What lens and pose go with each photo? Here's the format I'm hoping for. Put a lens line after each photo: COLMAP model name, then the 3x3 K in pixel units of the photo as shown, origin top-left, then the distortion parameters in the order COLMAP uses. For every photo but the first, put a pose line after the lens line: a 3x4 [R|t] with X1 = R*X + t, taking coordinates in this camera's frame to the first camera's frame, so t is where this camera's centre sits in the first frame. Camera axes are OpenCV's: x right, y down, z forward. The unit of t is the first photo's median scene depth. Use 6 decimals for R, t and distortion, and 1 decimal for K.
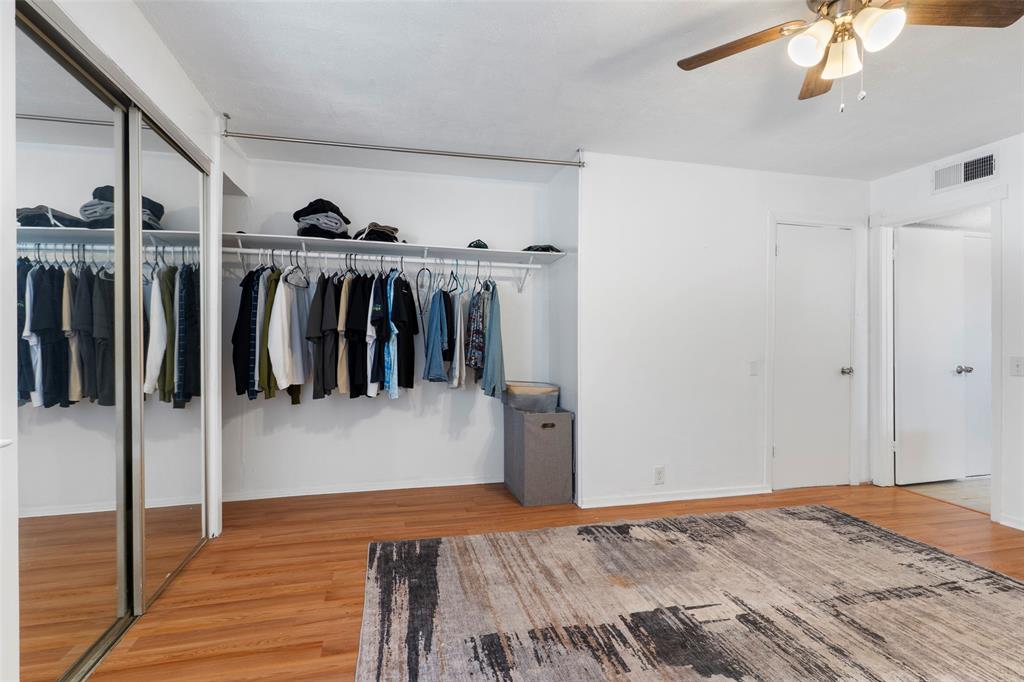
lens RADIAL K [[486.9, 0, 505.1], [0, 486.9, 340.1], [0, 0, 1]] dist [0.003130, 0.000550]
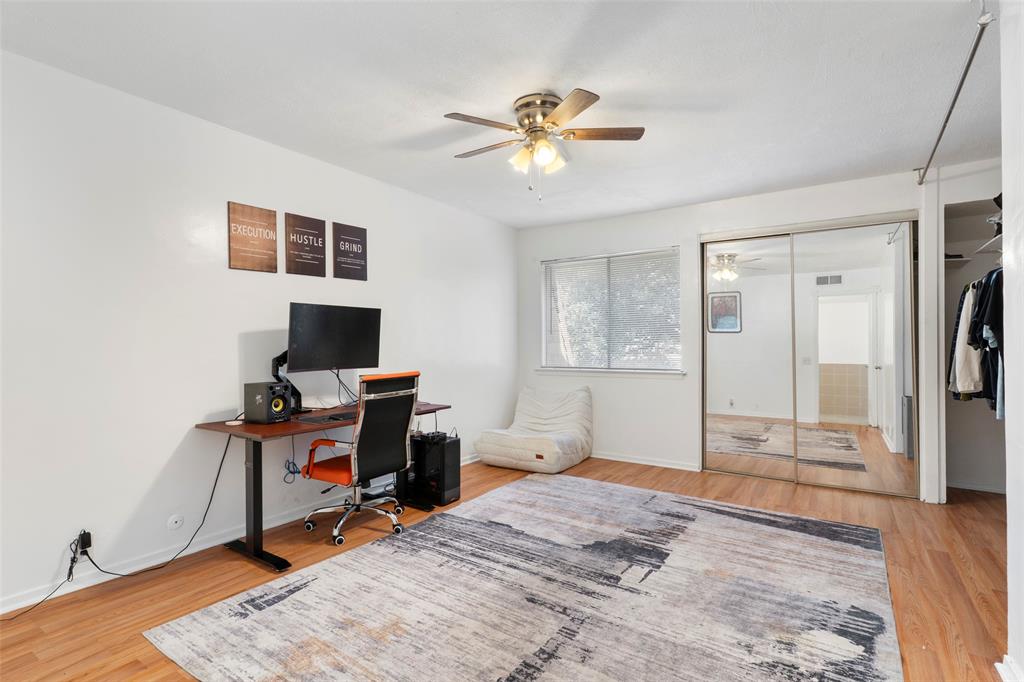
lens RADIAL K [[493.9, 0, 504.6], [0, 493.9, 345.0], [0, 0, 1]] dist [0.001968, -0.000615]
pose [[-0.745151, -0.004568, -0.666880, 1.134233], [-0.004197, 0.999989, -0.002161, 0.005142], [0.666883, 0.001189, -0.745162, 1.302024]]
